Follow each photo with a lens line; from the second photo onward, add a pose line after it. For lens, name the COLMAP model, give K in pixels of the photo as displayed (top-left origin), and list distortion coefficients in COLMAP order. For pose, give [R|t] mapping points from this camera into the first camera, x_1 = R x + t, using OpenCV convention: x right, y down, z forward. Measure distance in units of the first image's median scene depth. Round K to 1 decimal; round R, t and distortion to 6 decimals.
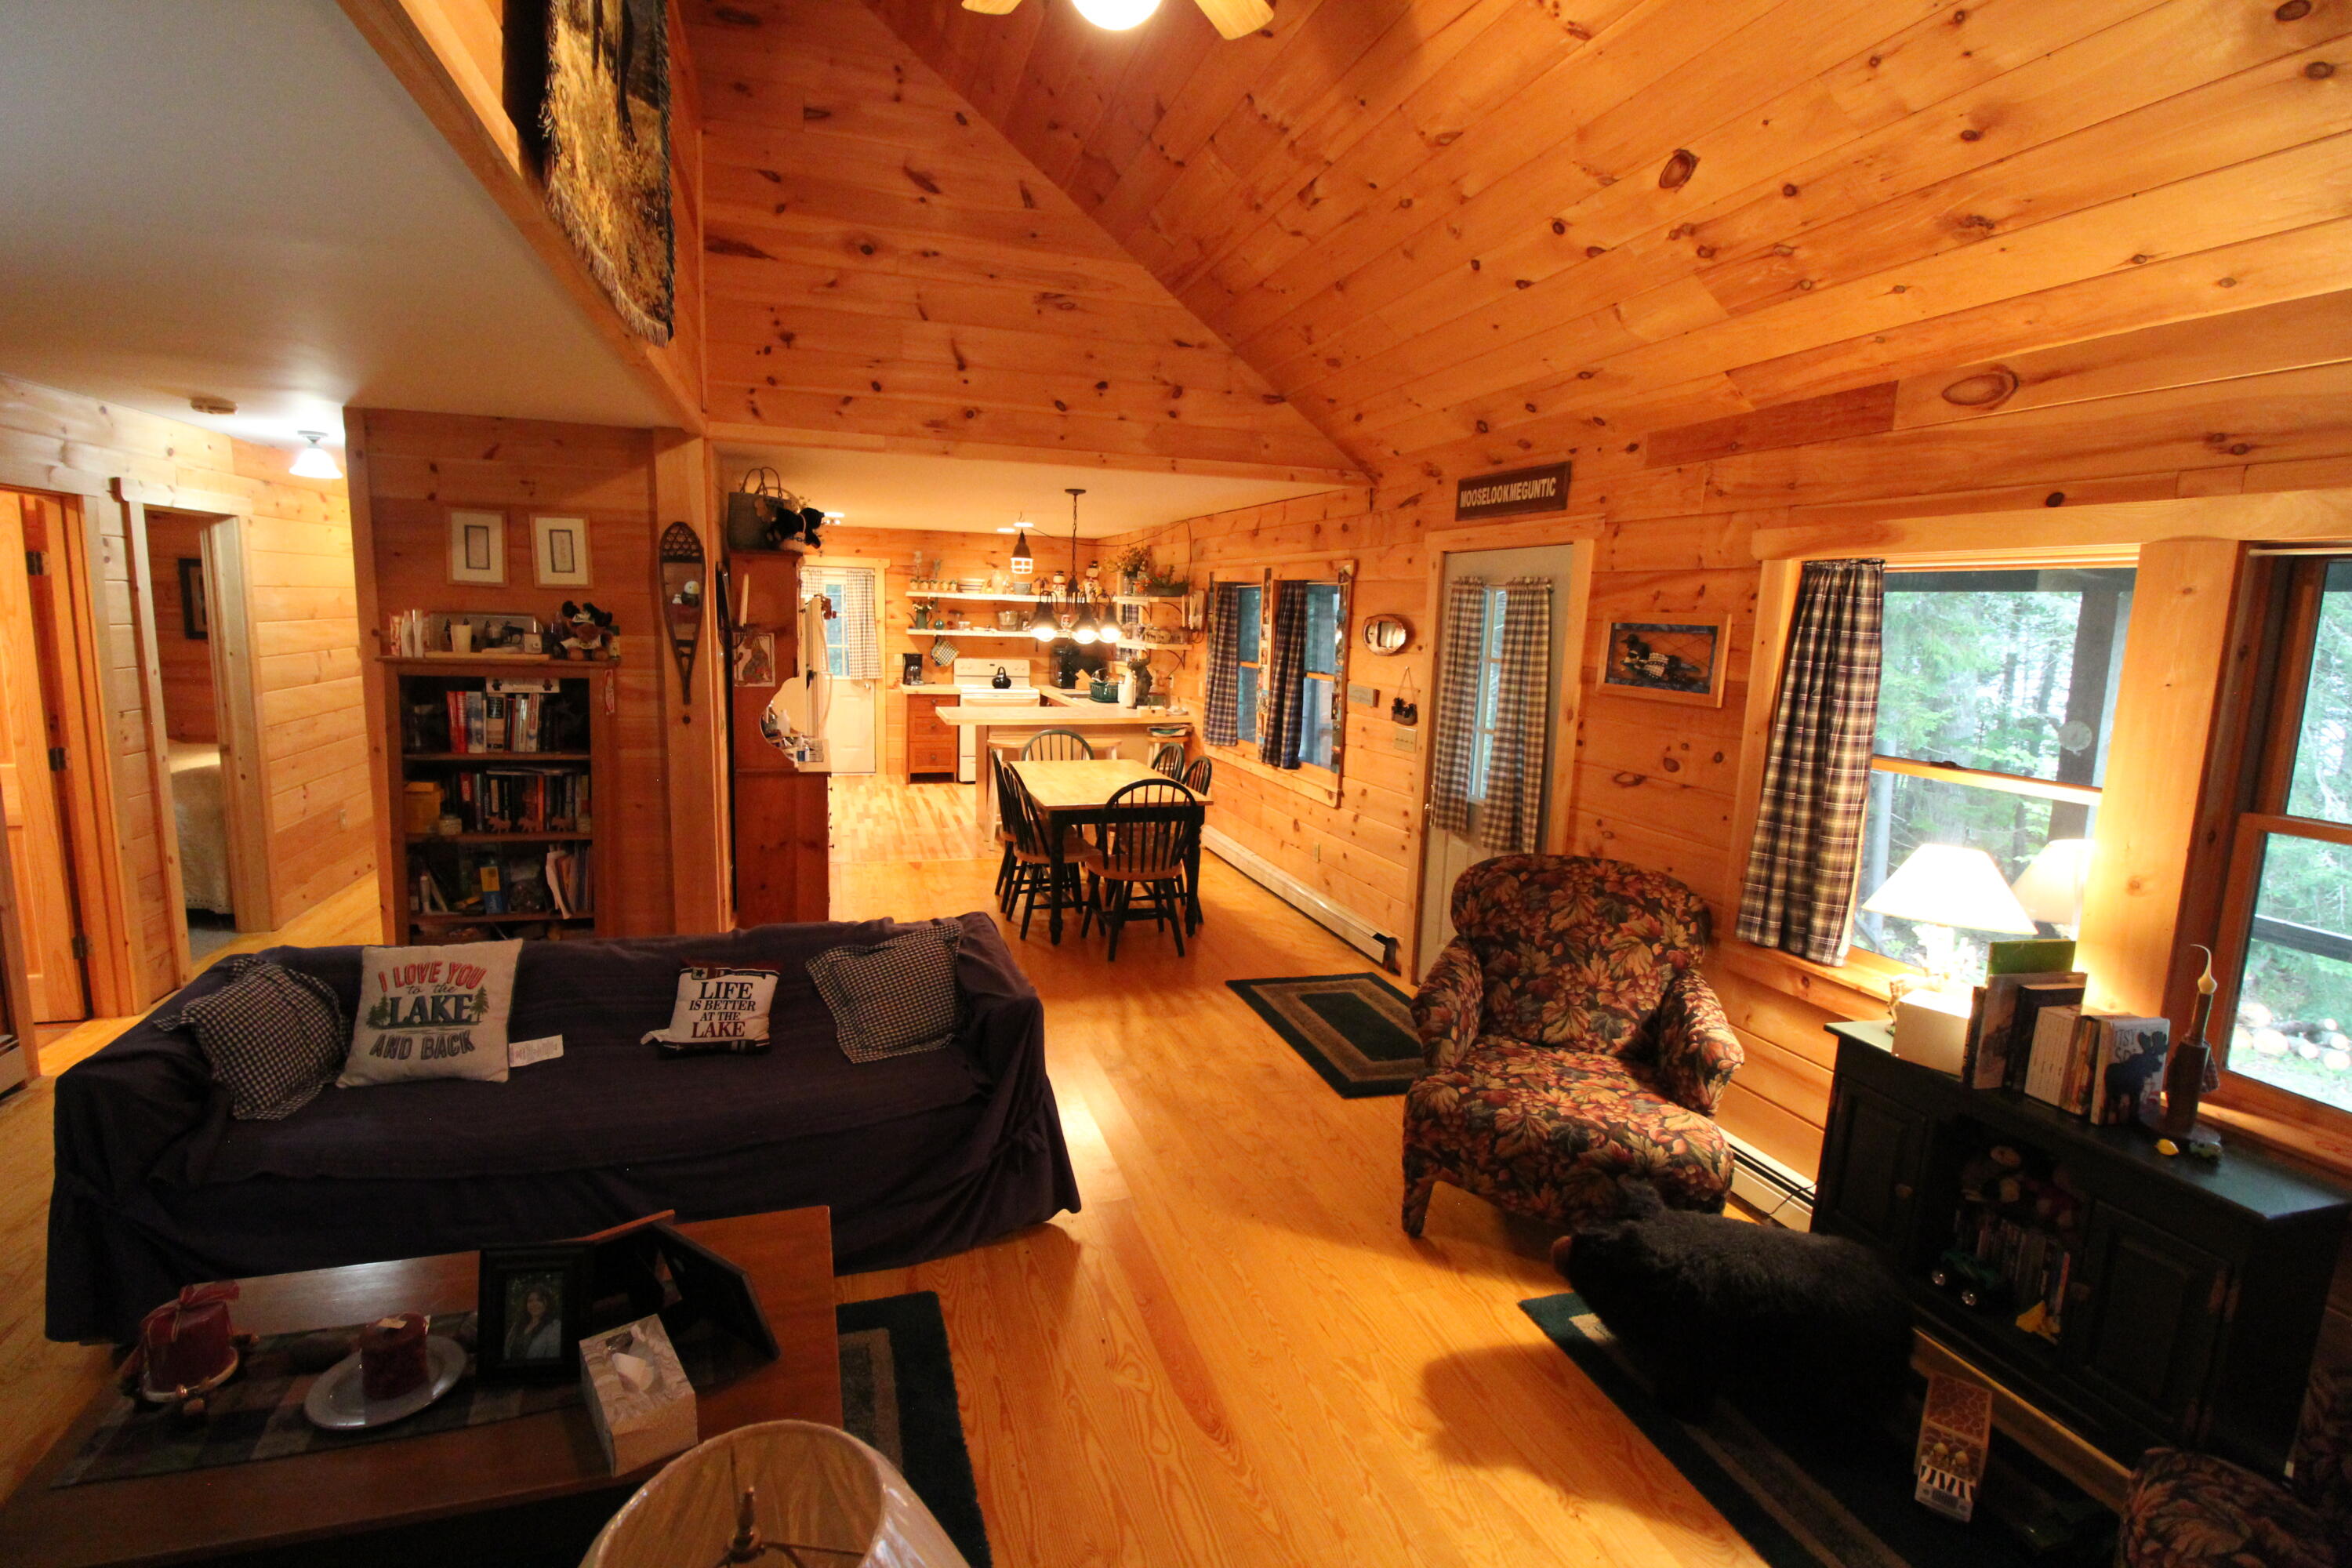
lens RADIAL K [[1098.2, 0, 1173.3], [0, 1098.2, 774.9], [0, 0, 1]] dist [-0.011269, -0.007106]
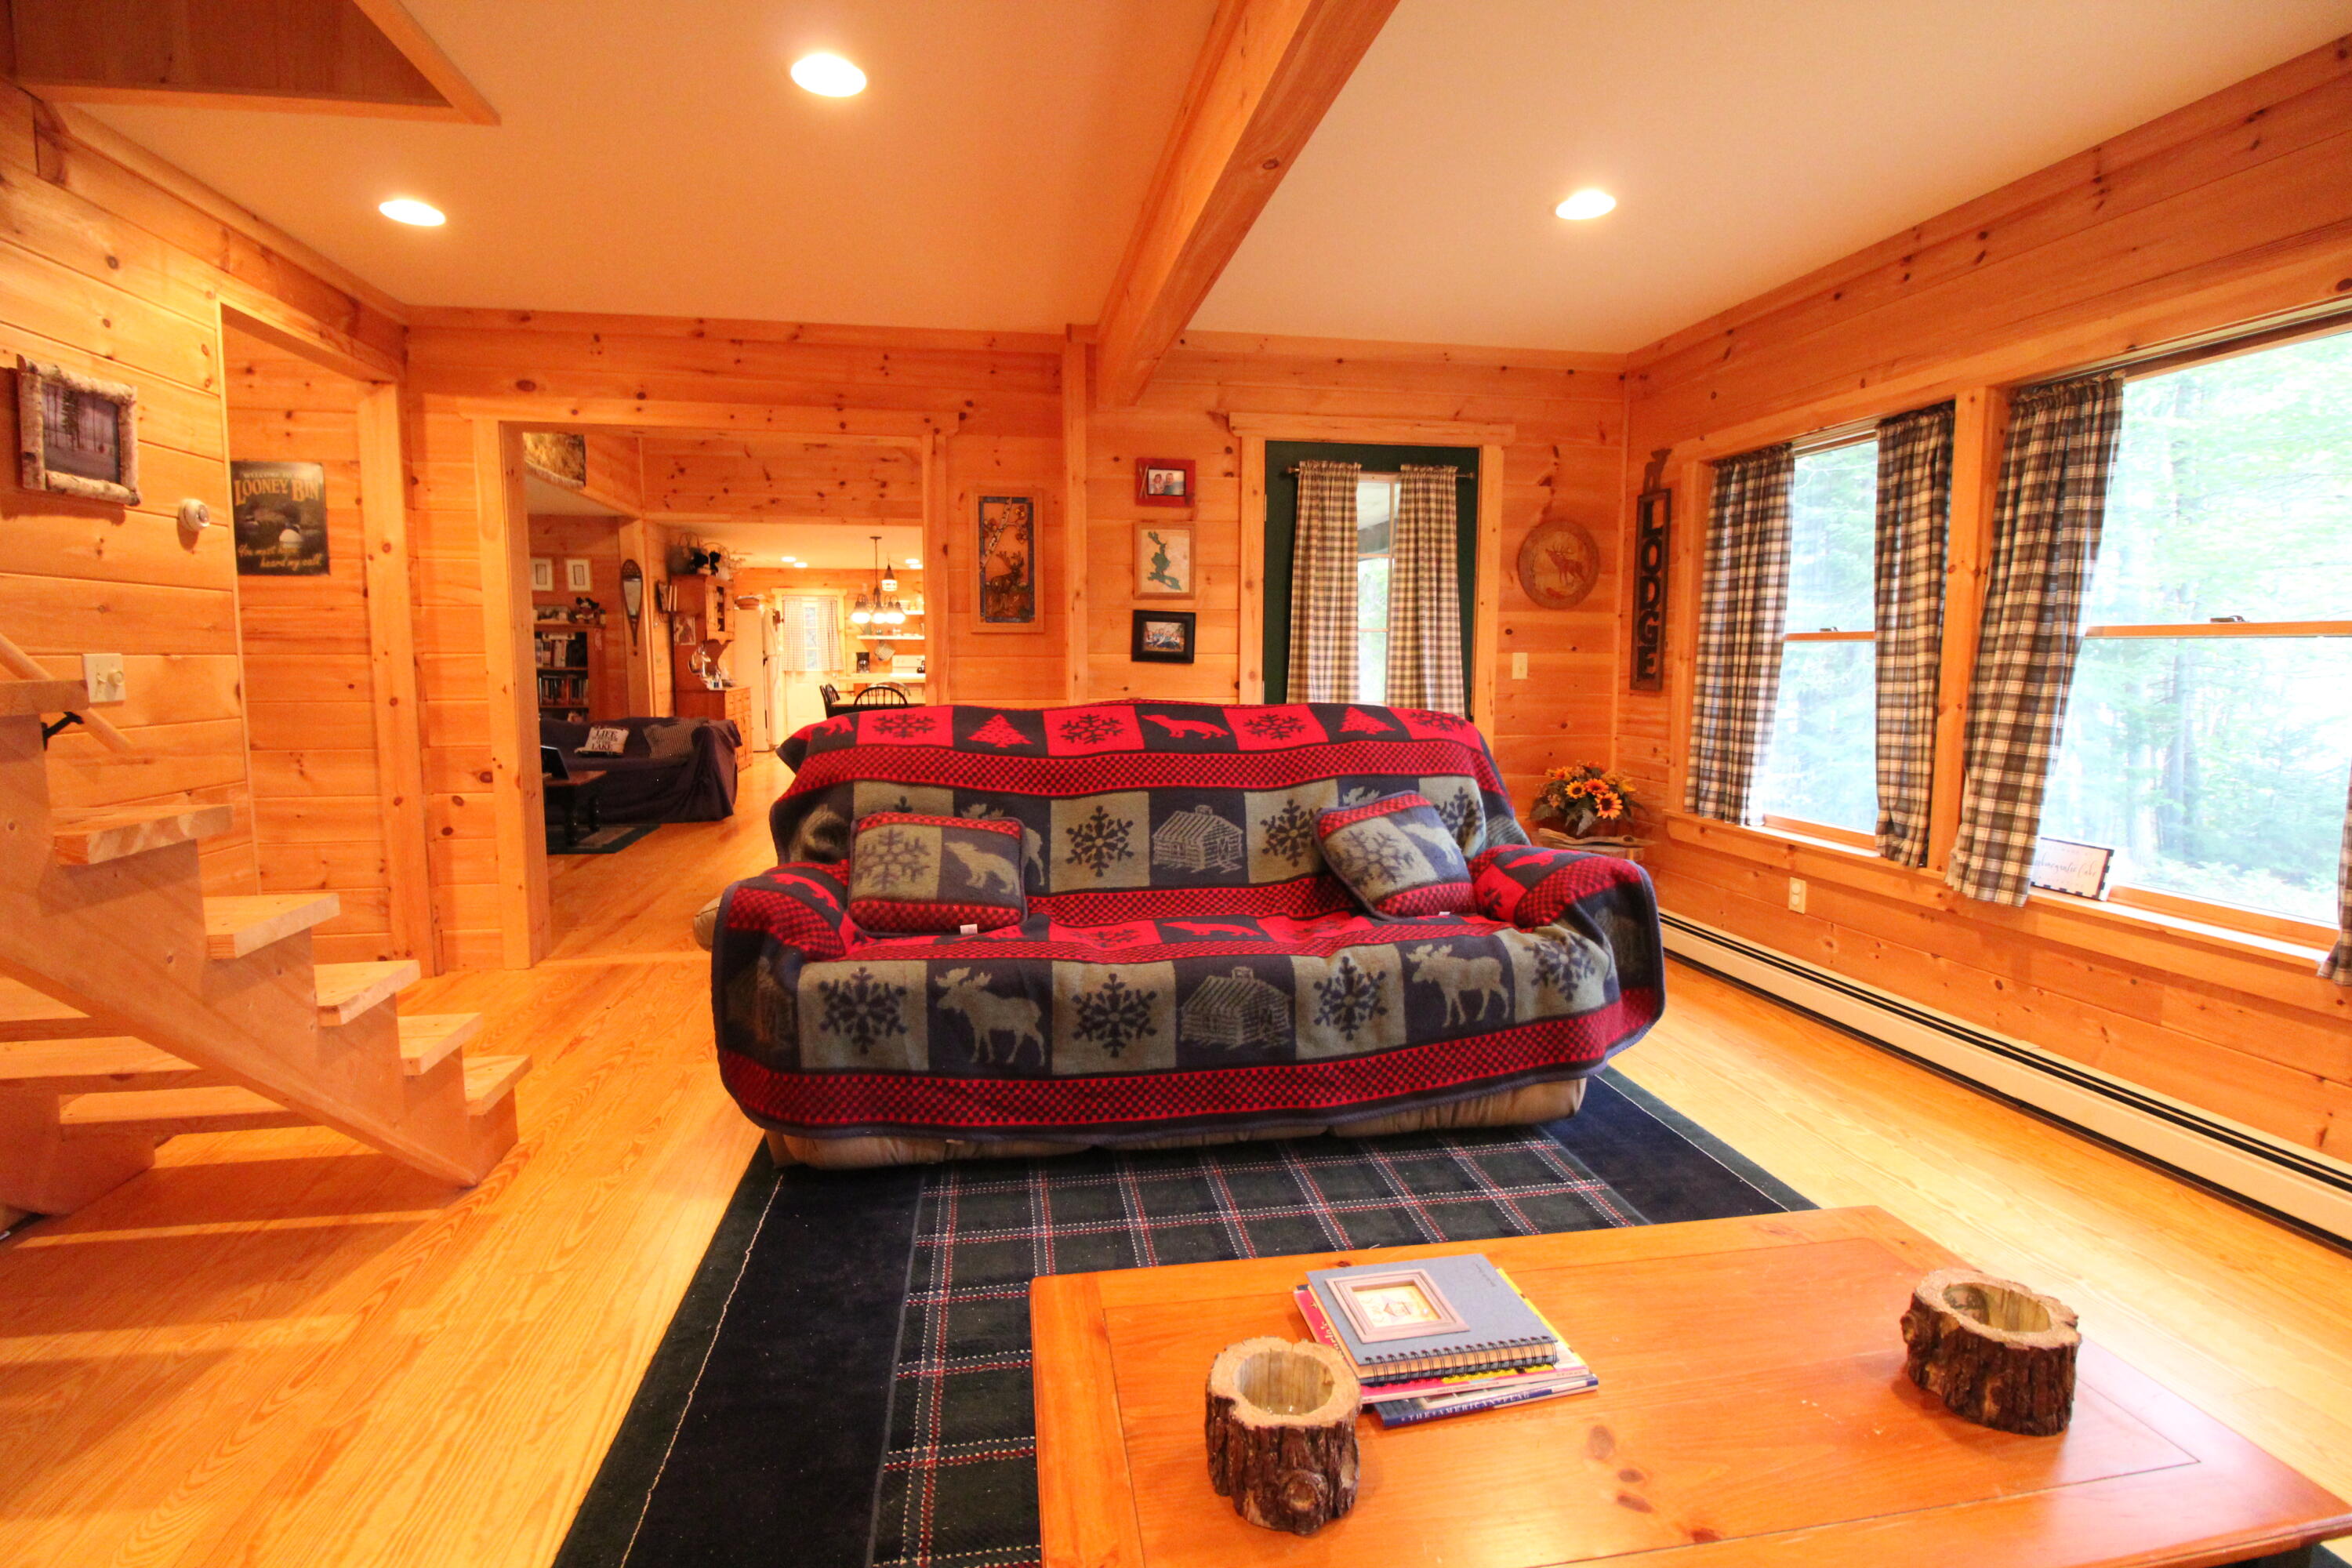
lens RADIAL K [[1098.2, 0, 1182.0], [0, 1098.2, 778.4], [0, 0, 1]] dist [-0.011269, -0.007106]
pose [[0.992574, -0.016052, -0.120577, 0.856080], [0.011281, 0.999130, -0.040144, 0.289163], [0.121116, 0.038486, 0.991892, -0.954579]]
